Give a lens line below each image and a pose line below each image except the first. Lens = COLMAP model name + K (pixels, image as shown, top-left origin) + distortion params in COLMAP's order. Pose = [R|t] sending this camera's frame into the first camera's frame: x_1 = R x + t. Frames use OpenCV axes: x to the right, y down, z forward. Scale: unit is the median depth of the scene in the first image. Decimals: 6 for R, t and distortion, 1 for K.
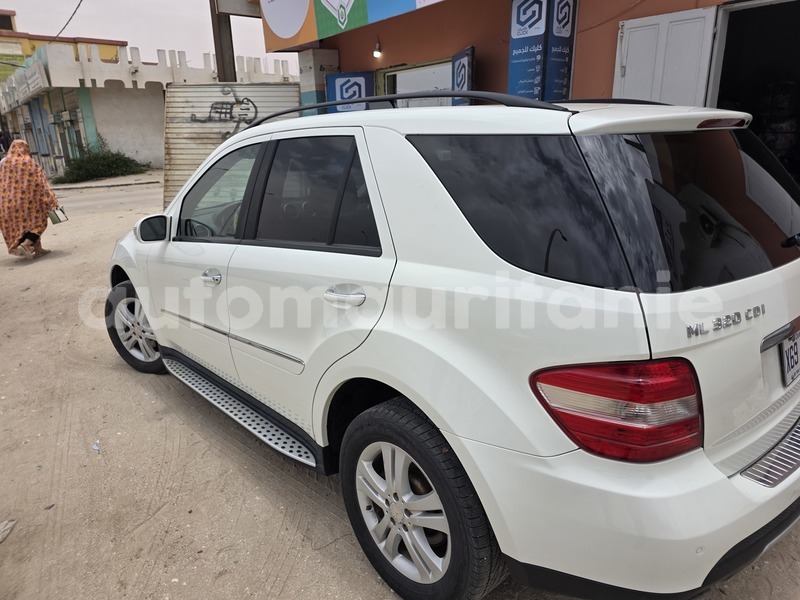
lens RADIAL K [[565.7, 0, 400.0], [0, 565.7, 300.0], [0, 0, 1]] dist [0.055598, -0.059608]
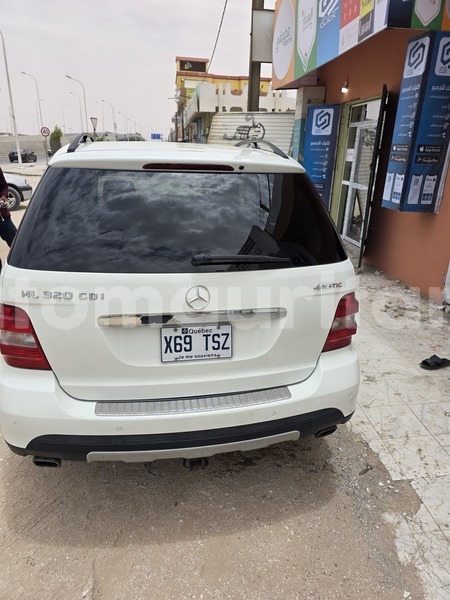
lens RADIAL K [[424.3, 0, 225.0], [0, 424.3, 300.0], [0, 0, 1]] dist [0.055598, -0.059608]
pose [[0.842859, 0.225656, -0.488537, 0.295681], [-0.195454, 0.974207, 0.112777, -0.033593], [0.501385, 0.000432, 0.865224, 0.046157]]
